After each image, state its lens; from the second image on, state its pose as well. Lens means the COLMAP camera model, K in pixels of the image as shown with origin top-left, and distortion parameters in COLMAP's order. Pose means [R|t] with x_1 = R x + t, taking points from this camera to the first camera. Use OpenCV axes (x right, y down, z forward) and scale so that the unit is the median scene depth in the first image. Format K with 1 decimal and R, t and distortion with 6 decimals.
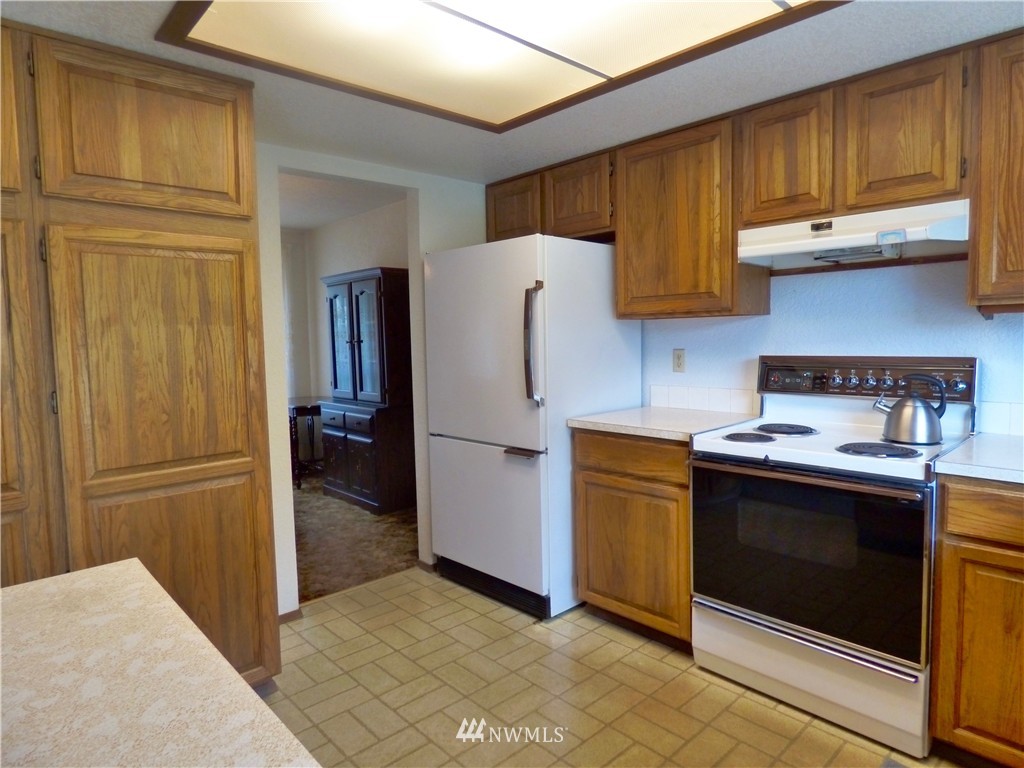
lens RADIAL K [[613.4, 0, 512.0], [0, 613.4, 384.0], [0, 0, 1]] dist [-0.009839, 0.002453]
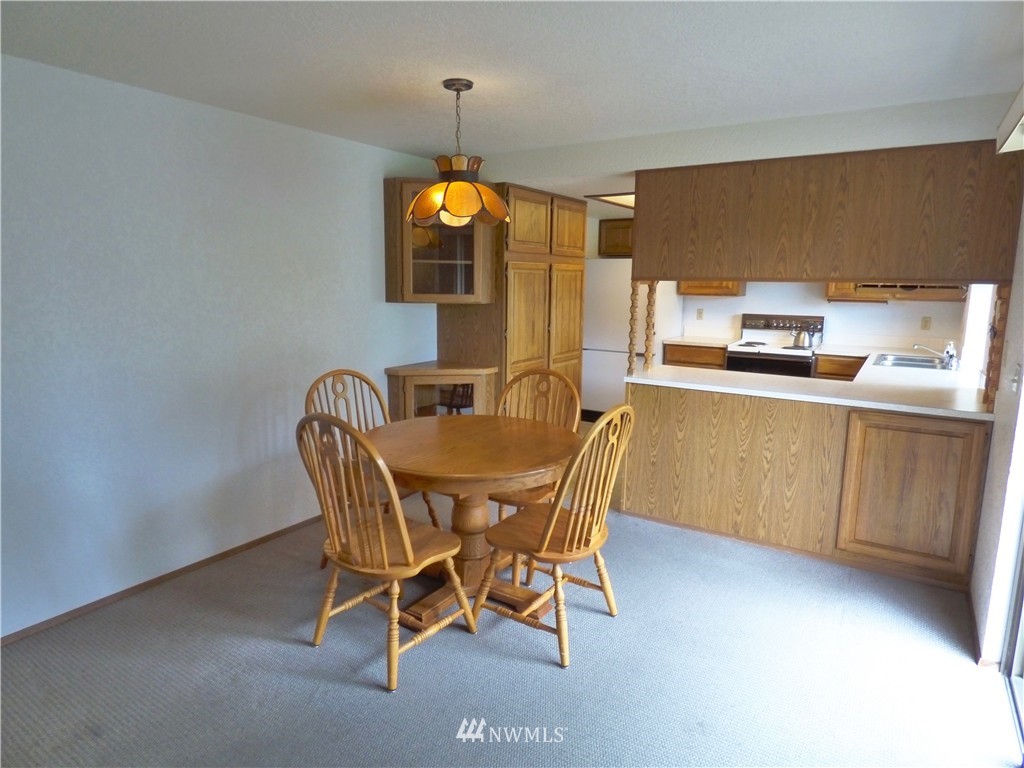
lens RADIAL K [[613.4, 0, 512.0], [0, 613.4, 384.0], [0, 0, 1]] dist [-0.009839, 0.002453]
pose [[0.969314, -0.012185, 0.245523, -1.176665], [-0.010736, 0.995720, 0.091800, 0.020434], [-0.245591, -0.091619, 0.965034, -1.233891]]
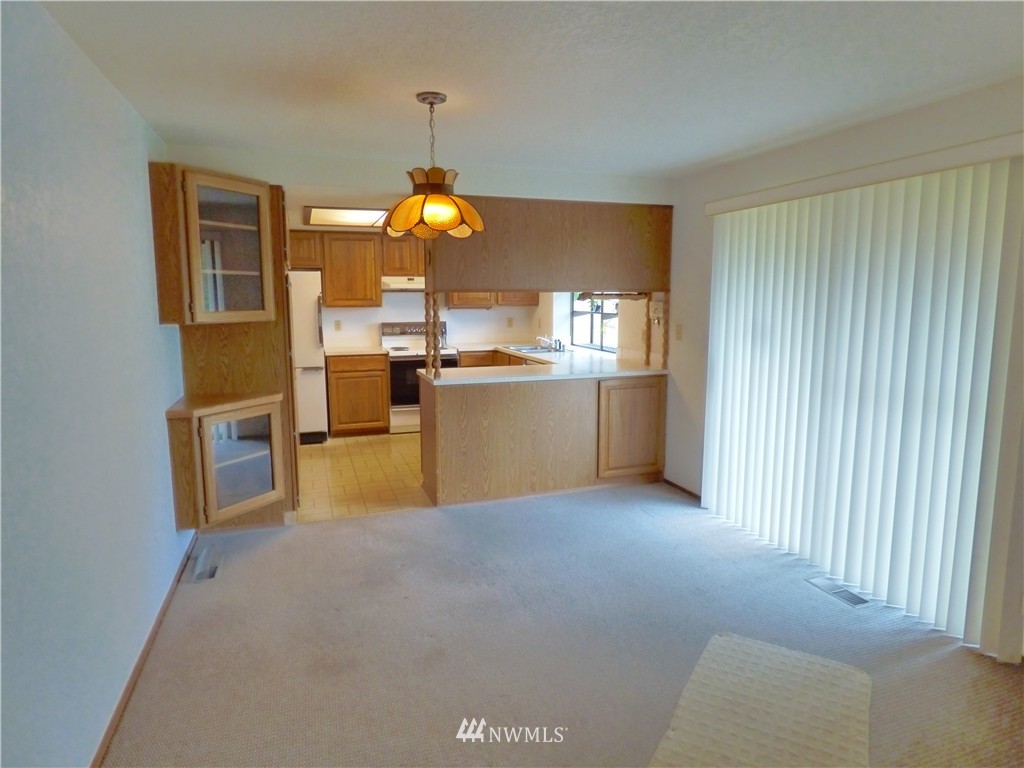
lens RADIAL K [[613.4, 0, 512.0], [0, 613.4, 384.0], [0, 0, 1]] dist [-0.009839, 0.002453]
pose [[0.404355, -0.112522, 0.907654, -2.010034], [0.064019, 0.993451, 0.094638, 0.003549], [-0.912359, 0.019840, 0.408910, -0.662066]]
